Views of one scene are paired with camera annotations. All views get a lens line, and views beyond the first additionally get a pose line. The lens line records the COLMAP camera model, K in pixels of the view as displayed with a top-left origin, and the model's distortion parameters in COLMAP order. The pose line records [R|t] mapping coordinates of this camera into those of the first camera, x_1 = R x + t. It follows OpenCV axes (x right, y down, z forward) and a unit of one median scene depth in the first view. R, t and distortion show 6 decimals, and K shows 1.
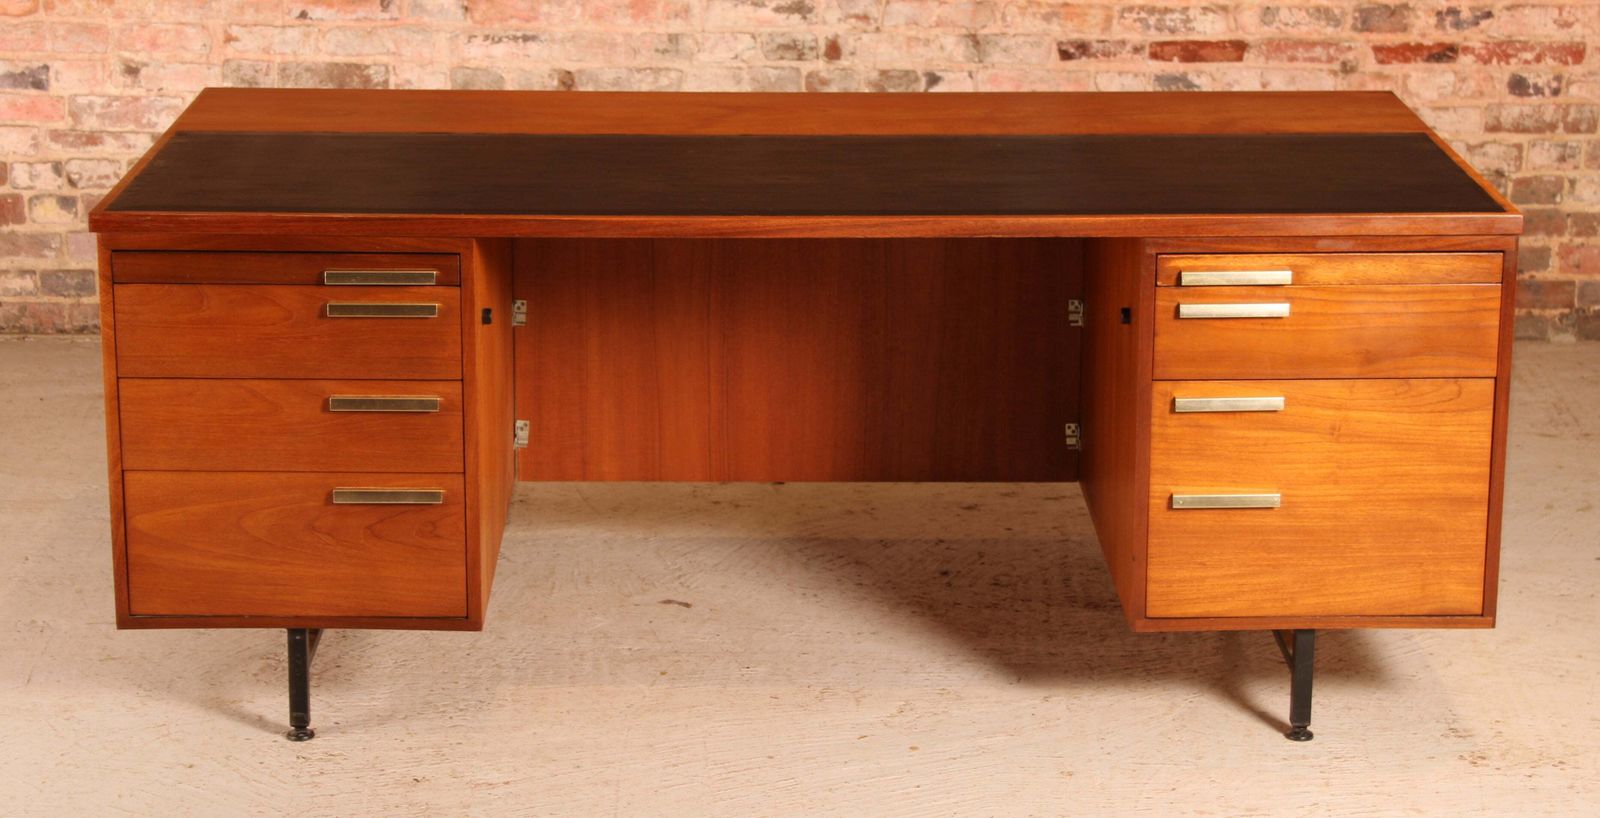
lens RADIAL K [[3254.8, 0, 777.7], [0, 3254.8, 444.8], [0, 0, 1]] dist [0.040982, 0.122572]
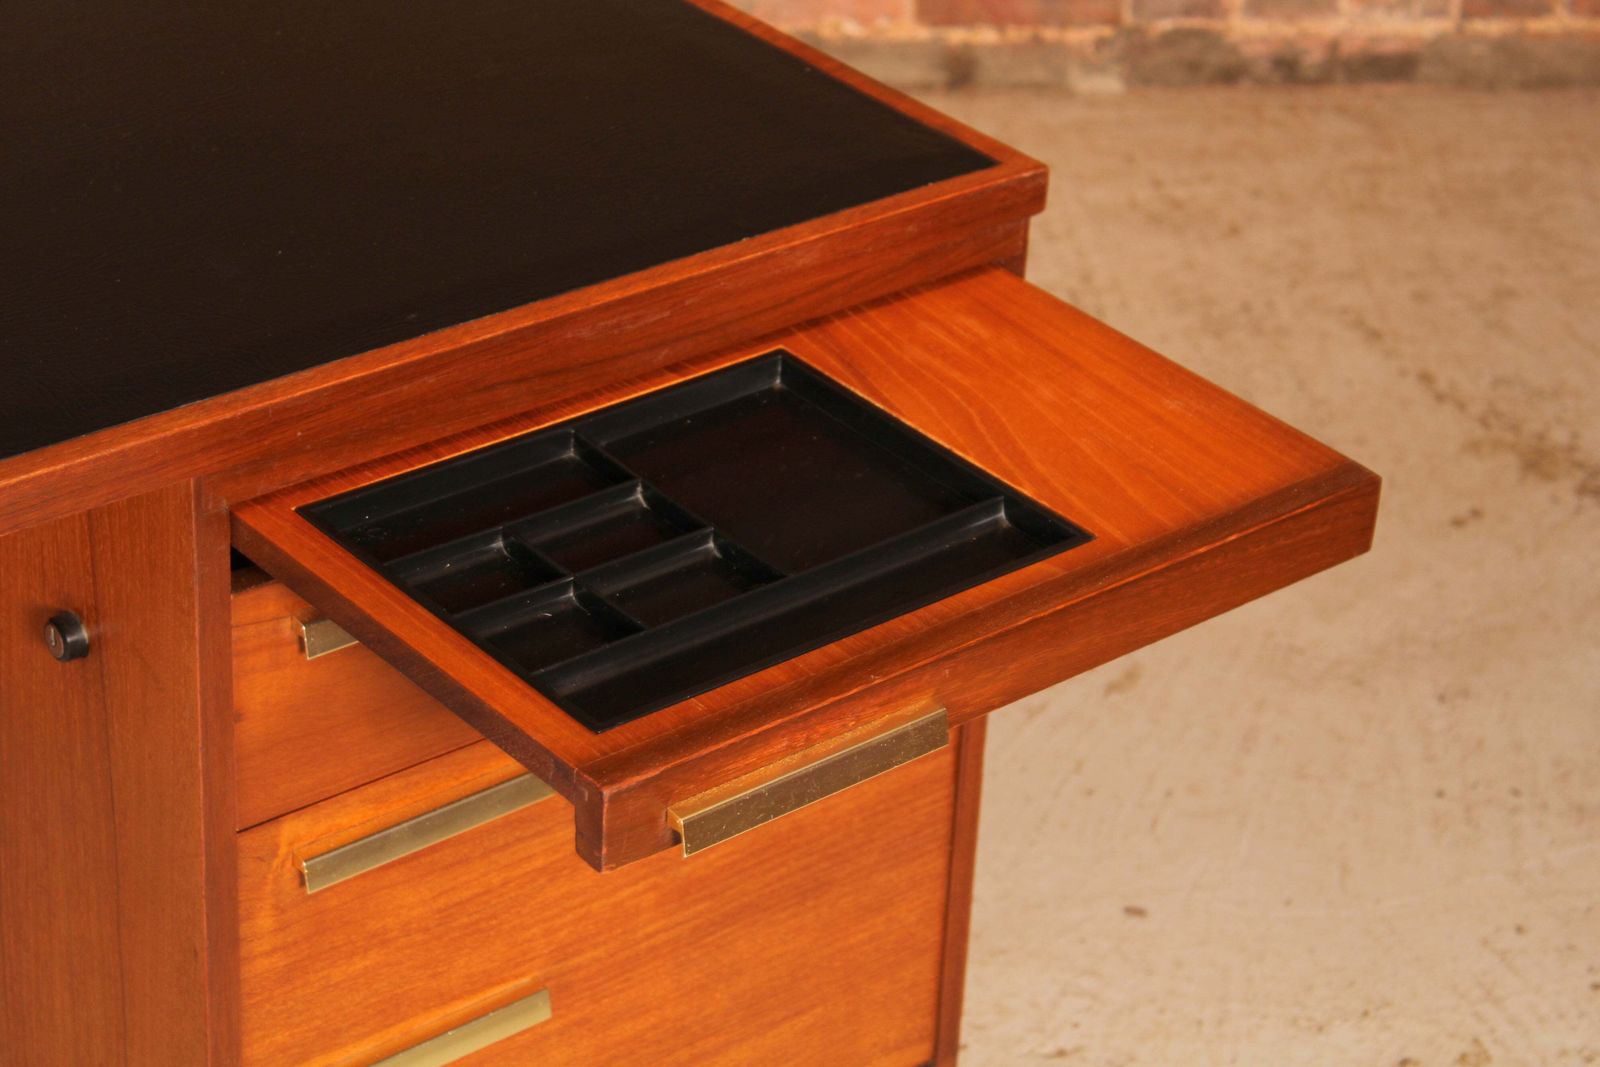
lens RADIAL K [[3842.7, 0, 800.0], [0, 3842.7, 533.5], [0, 0, 1]] dist [0.060269, 0.453940]
pose [[0.988197, -0.025121, 0.151117, 0.103190], [-0.009773, 0.974116, 0.225837, -0.101422], [-0.152878, -0.224649, 0.962373, 0.418496]]
